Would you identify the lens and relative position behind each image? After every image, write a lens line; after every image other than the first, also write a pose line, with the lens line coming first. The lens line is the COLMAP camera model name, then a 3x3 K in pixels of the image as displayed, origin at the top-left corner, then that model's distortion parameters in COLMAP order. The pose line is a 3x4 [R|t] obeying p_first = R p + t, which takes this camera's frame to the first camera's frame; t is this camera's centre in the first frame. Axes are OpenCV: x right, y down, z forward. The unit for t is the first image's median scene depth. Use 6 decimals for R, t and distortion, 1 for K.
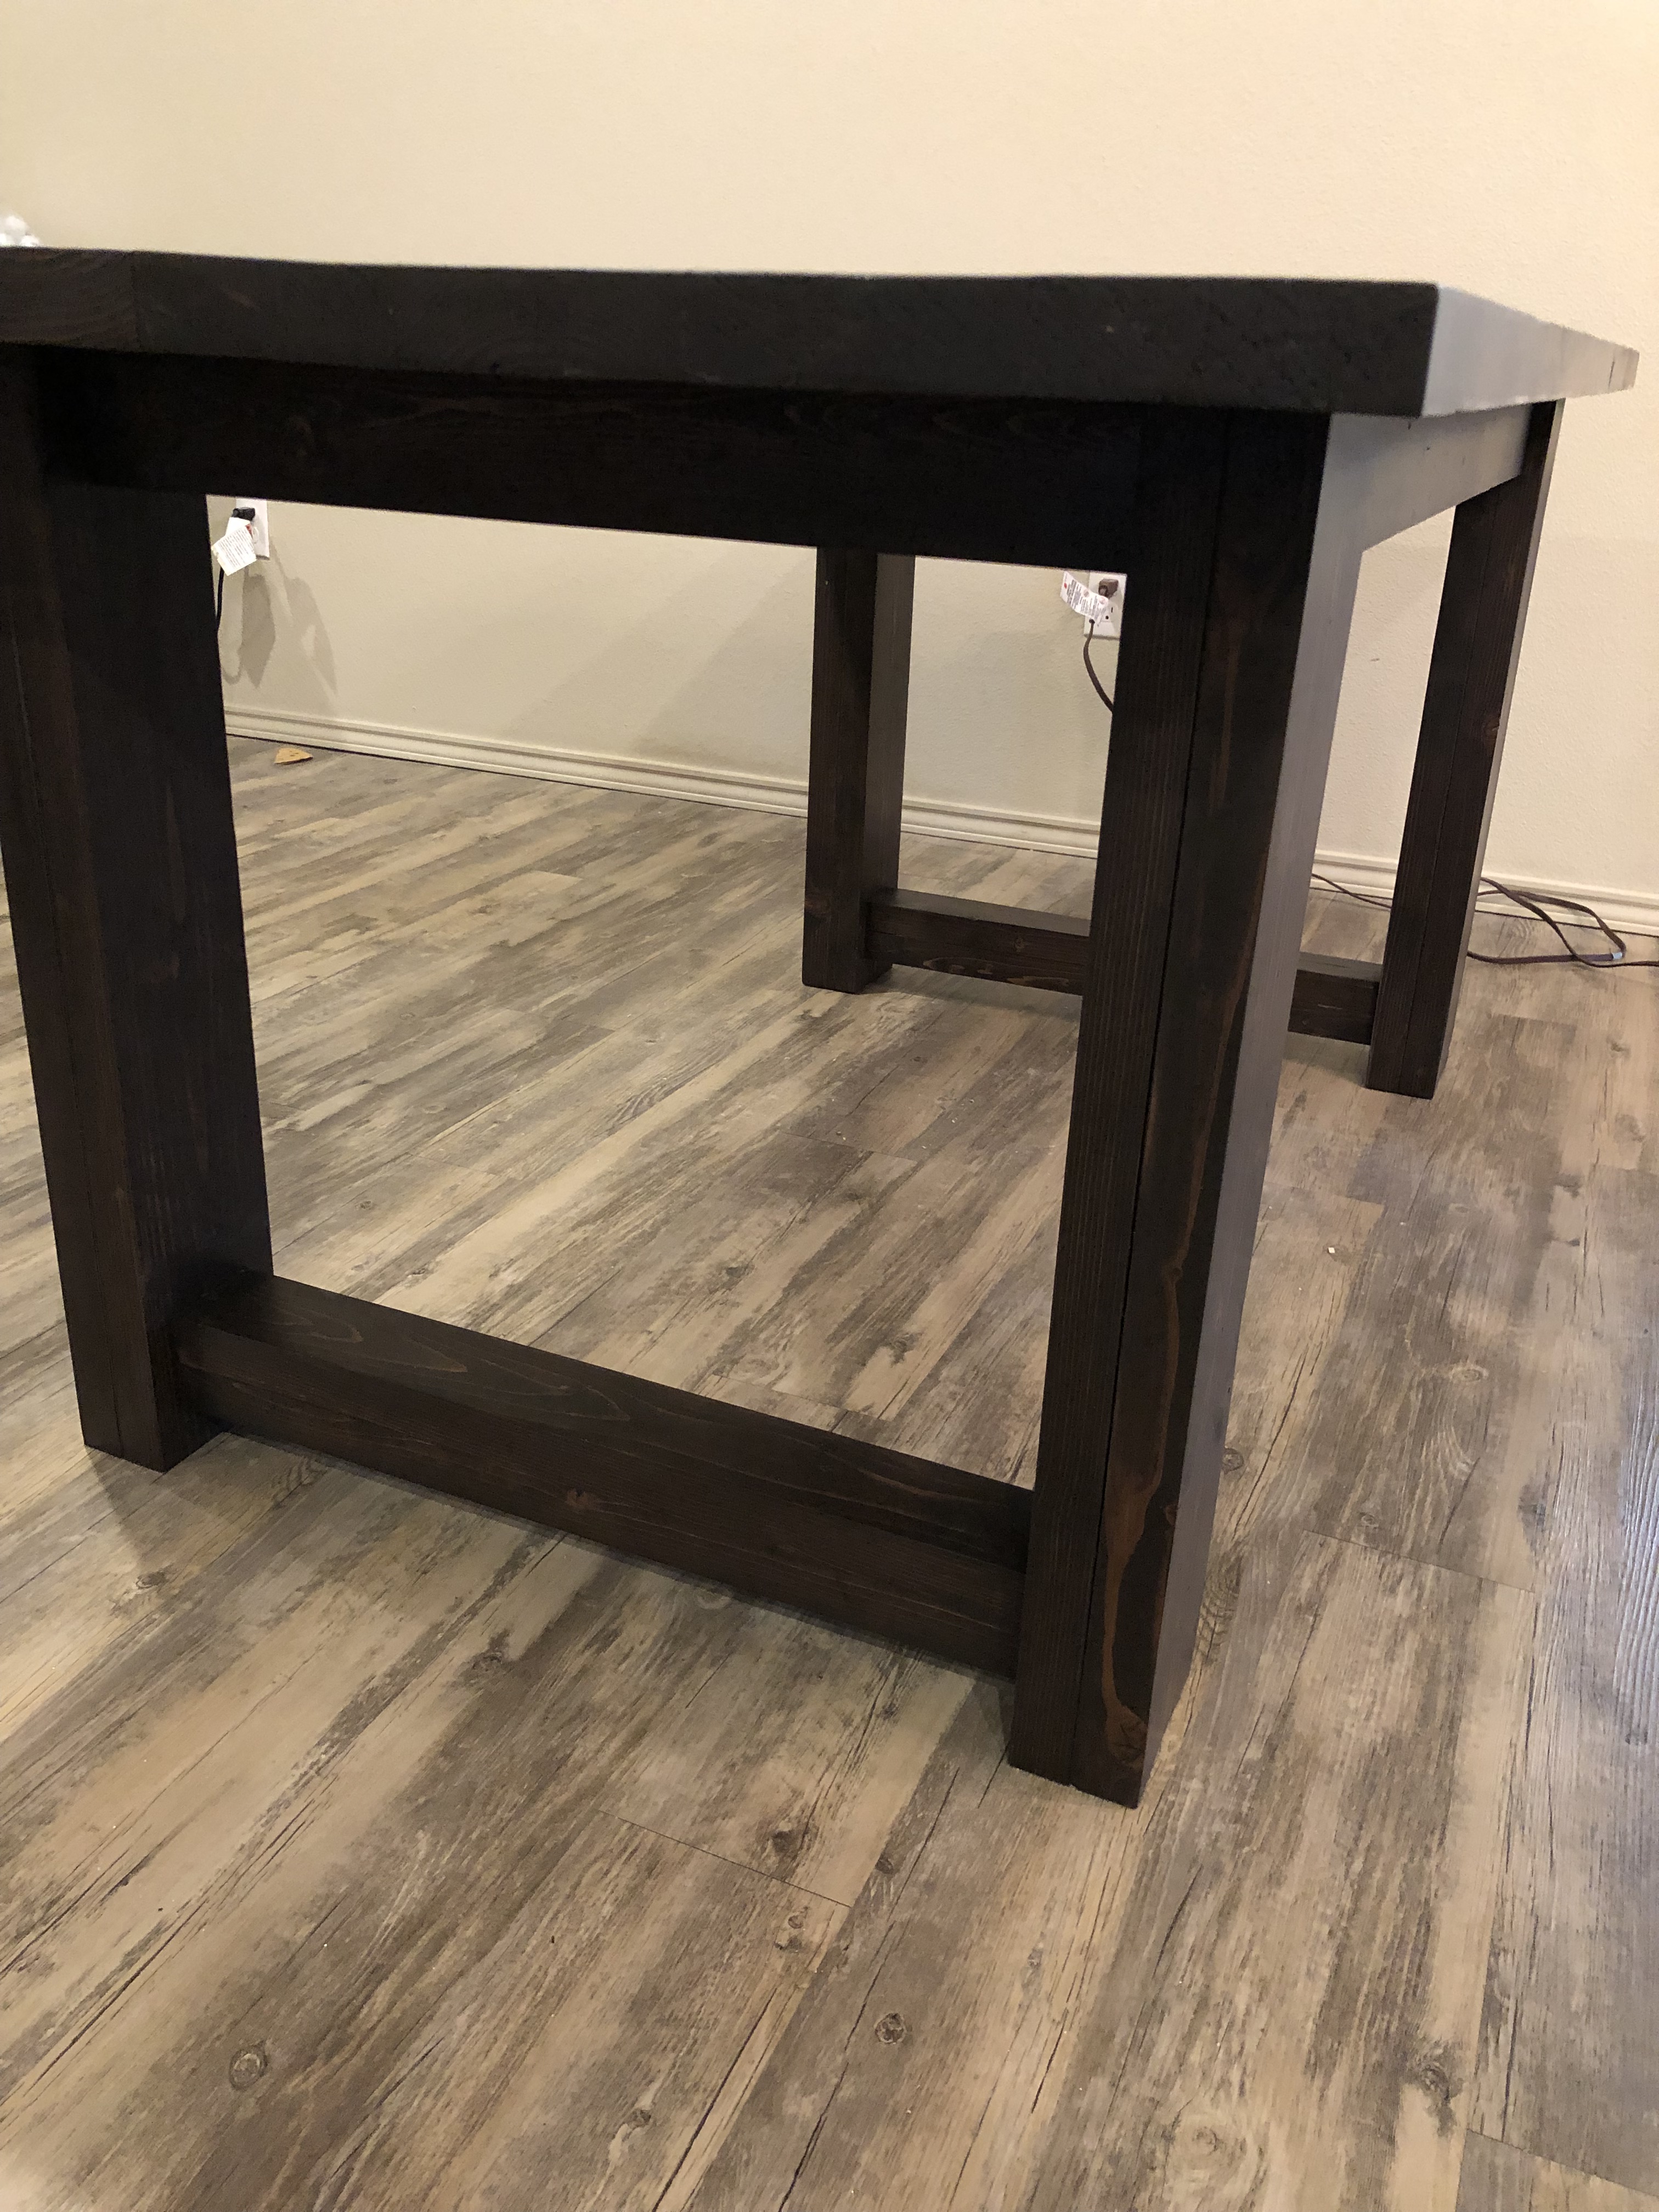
lens RADIAL K [[1801.7, 0, 816.9], [0, 1801.7, 1102.5], [0, 0, 1]] dist [0.023972, -0.001243]
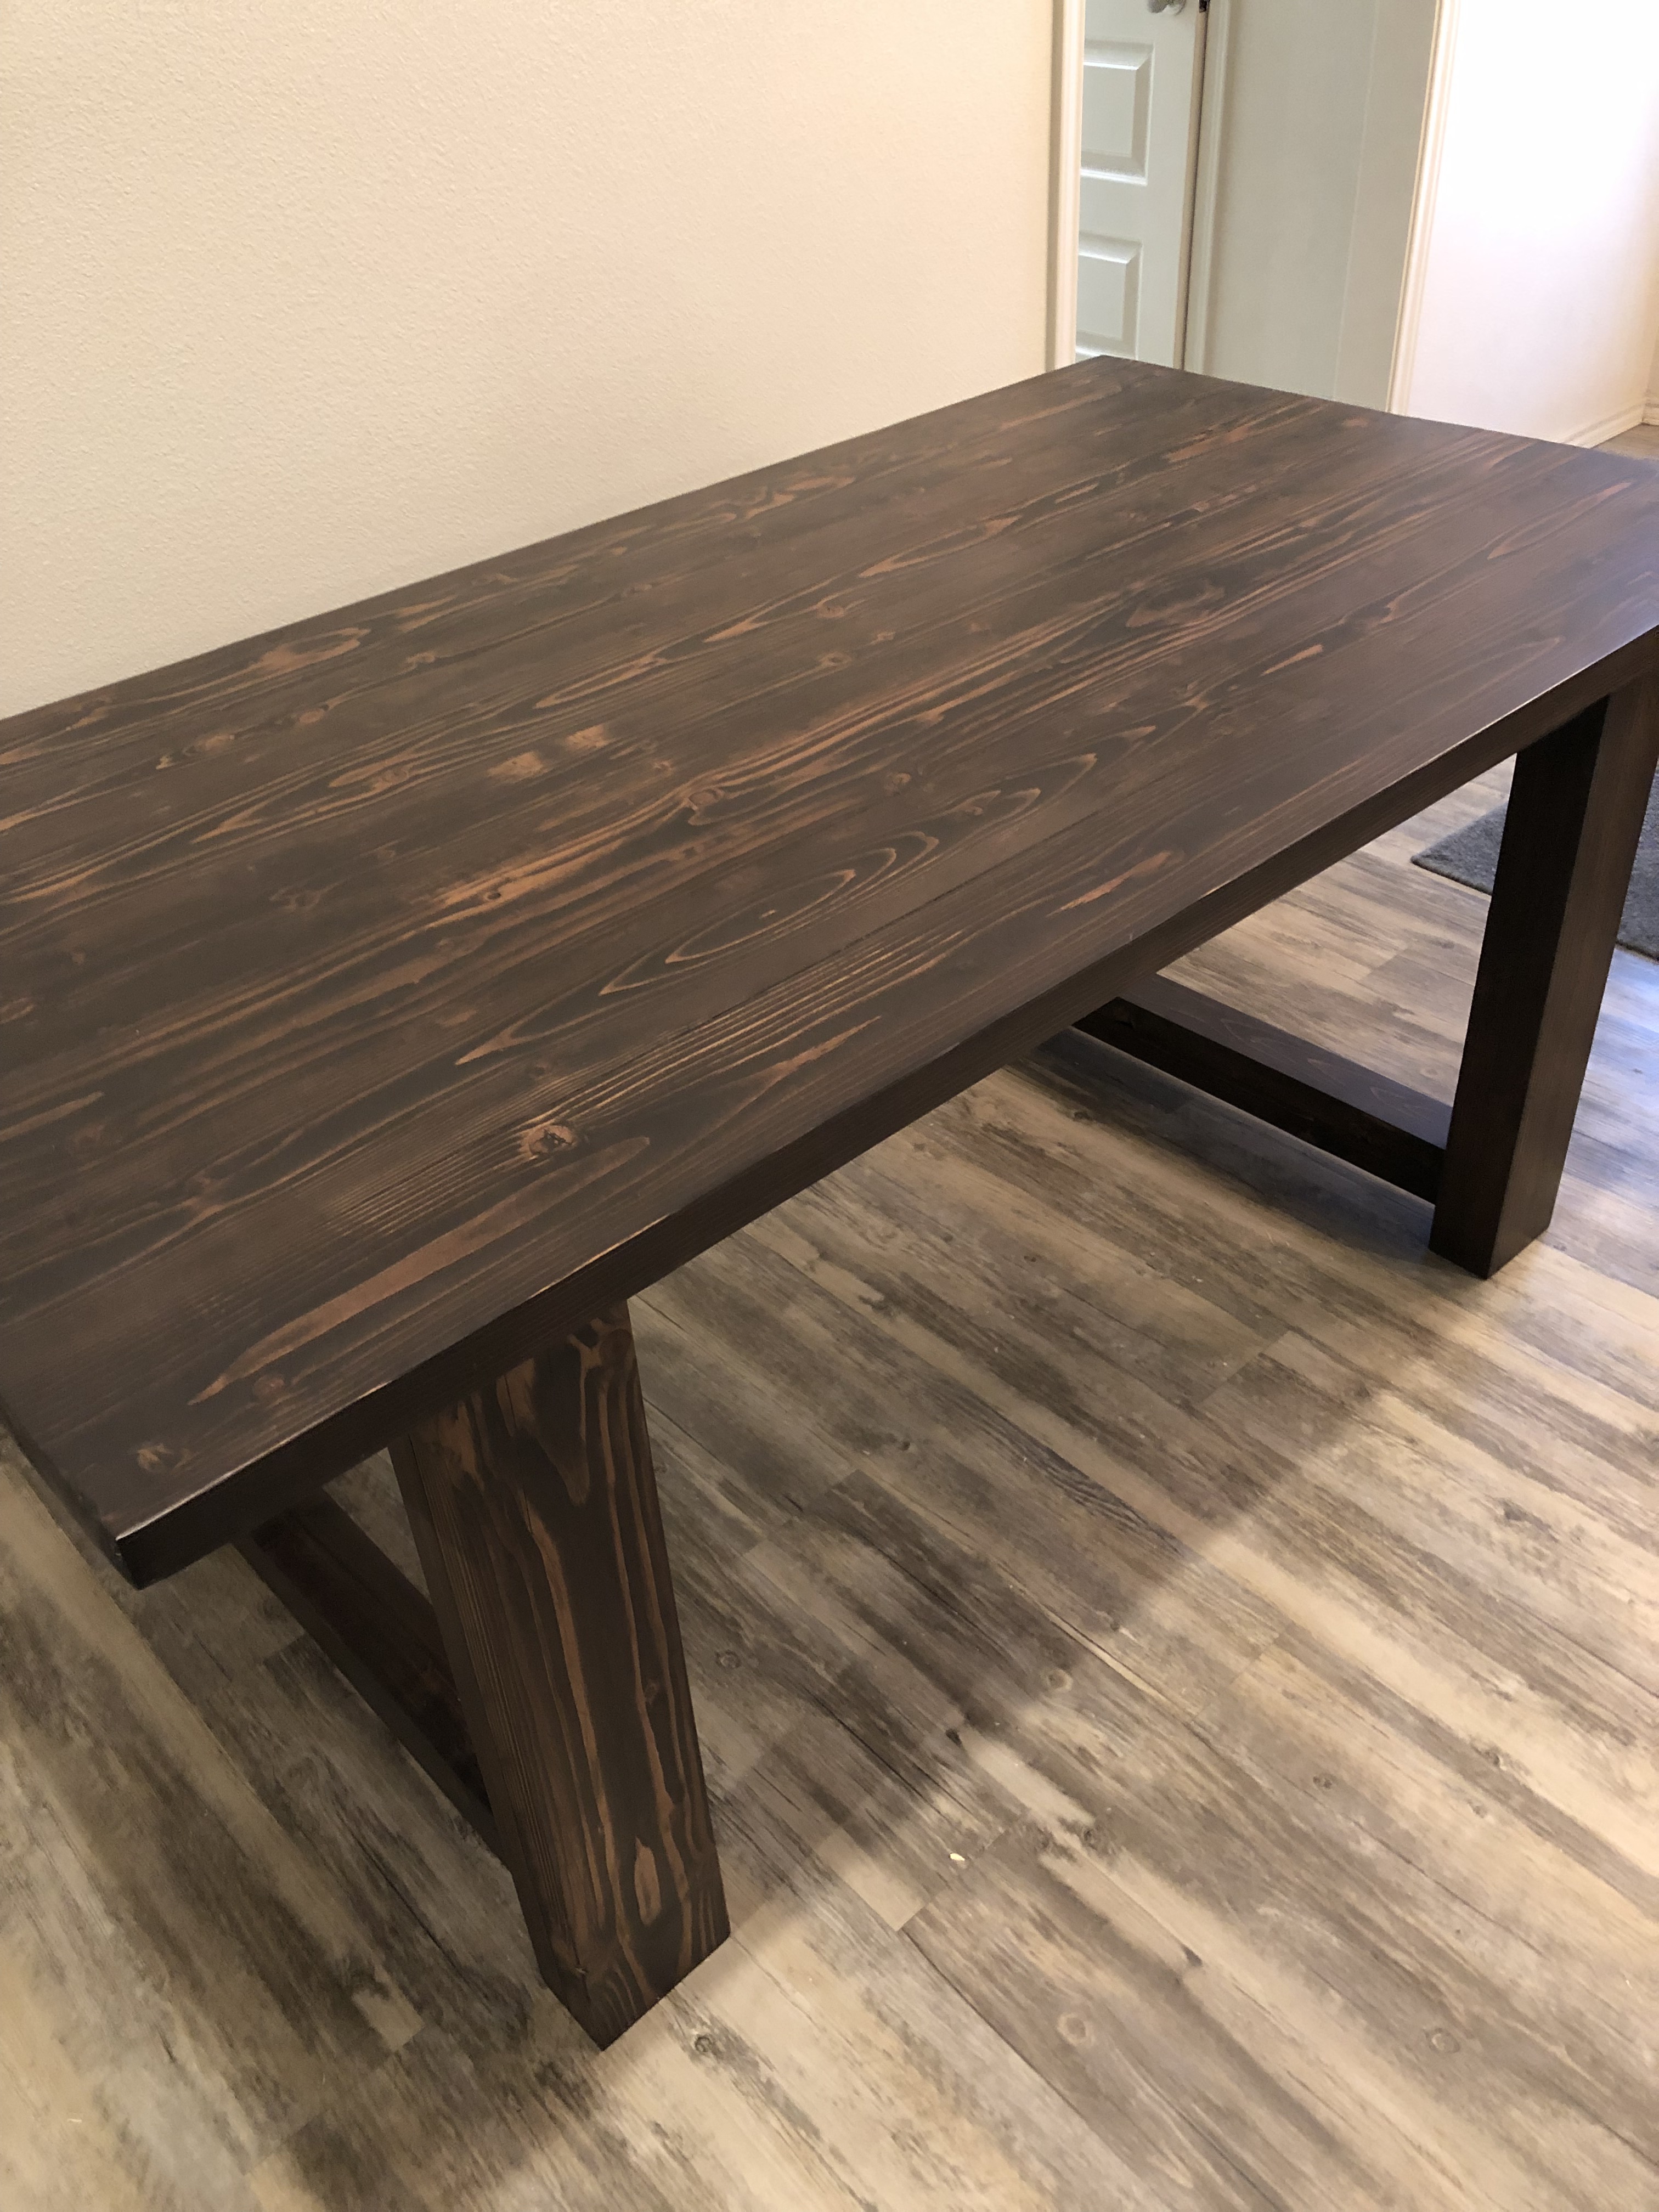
lens RADIAL K [[1801.7, 0, 816.9], [0, 1801.7, 1102.5], [0, 0, 1]] dist [0.023972, -0.001243]
pose [[0.393327, -0.594067, 0.701697, -0.705542], [0.413209, 0.796010, 0.442296, -0.646578], [-0.821312, 0.115980, 0.558566, 0.601494]]
